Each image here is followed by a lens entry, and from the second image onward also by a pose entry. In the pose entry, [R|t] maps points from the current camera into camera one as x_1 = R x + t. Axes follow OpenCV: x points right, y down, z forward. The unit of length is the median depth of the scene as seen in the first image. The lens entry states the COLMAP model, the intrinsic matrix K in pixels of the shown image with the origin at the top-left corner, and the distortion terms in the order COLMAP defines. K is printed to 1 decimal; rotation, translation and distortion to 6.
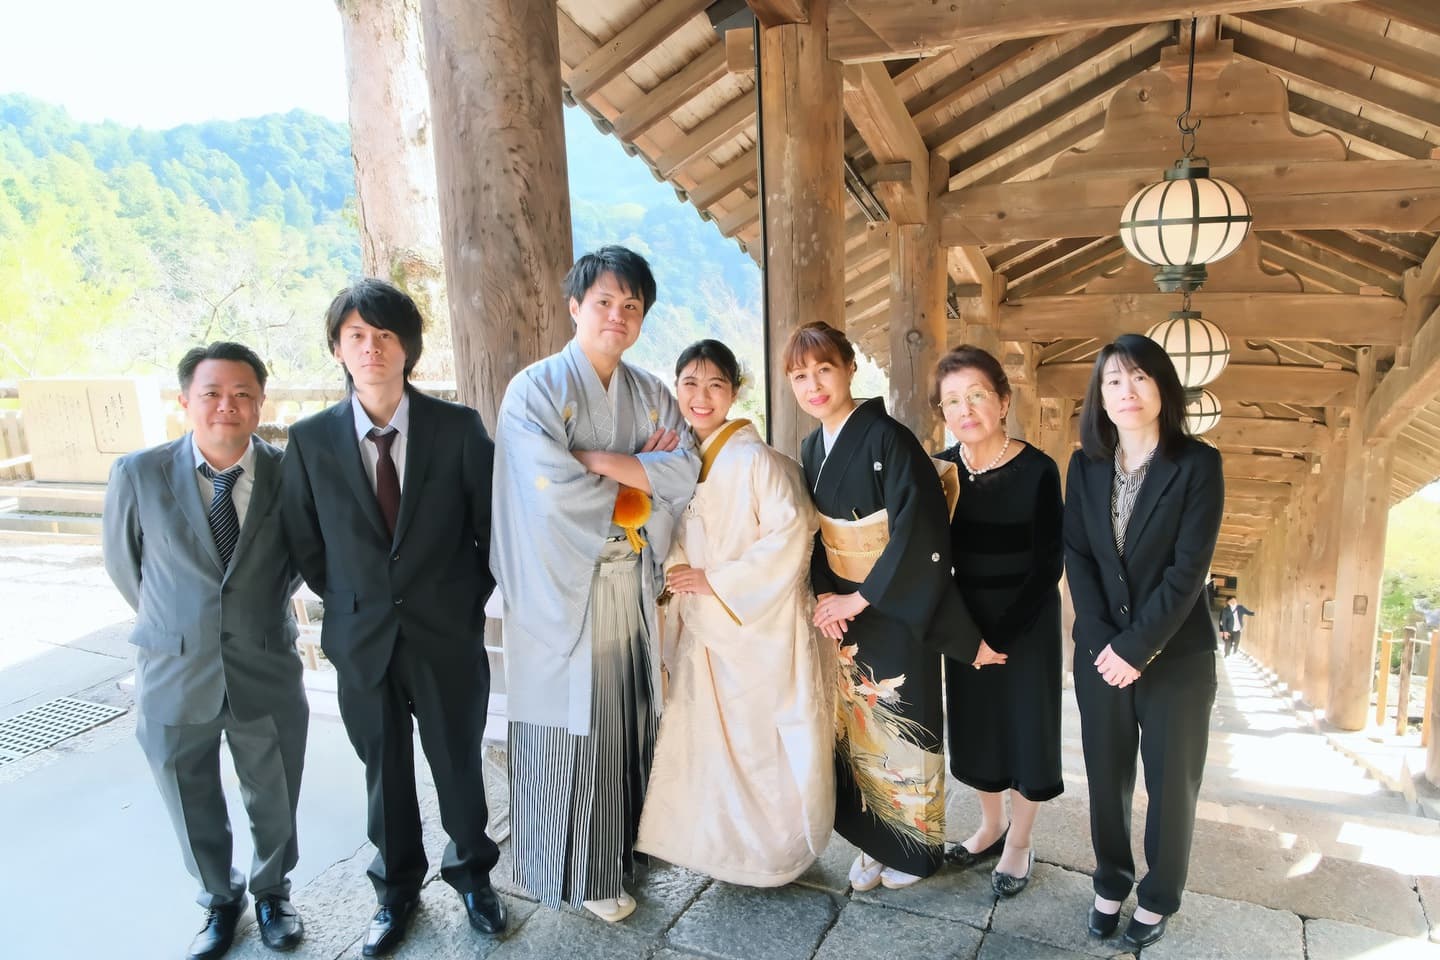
lens RADIAL K [[1036.8, 0, 716.8], [0, 1036.8, 479.9], [0, 0, 1]] dist [0.000952, -0.000975]
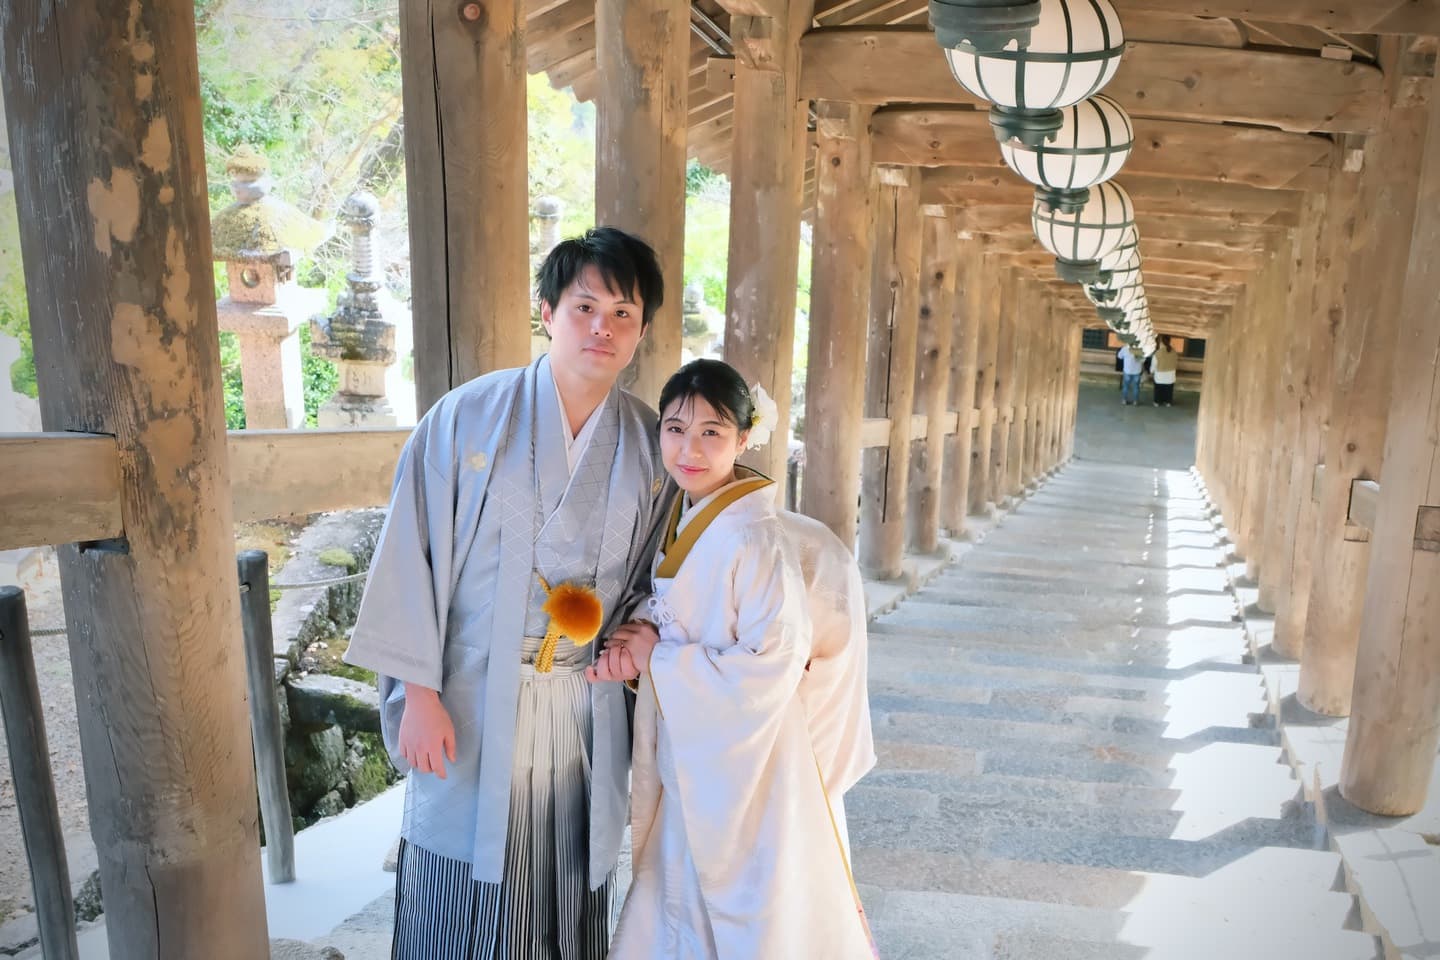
lens RADIAL K [[2080.7, 0, 721.2], [0, 2080.7, 480.8], [0, 0, 1]] dist [-0.003649, 0.000000]
pose [[0.973659, -0.037974, 0.224824, 0.128657], [-0.000810, 0.985451, 0.169957, -0.028845], [-0.228007, -0.165663, 0.959463, 0.219046]]
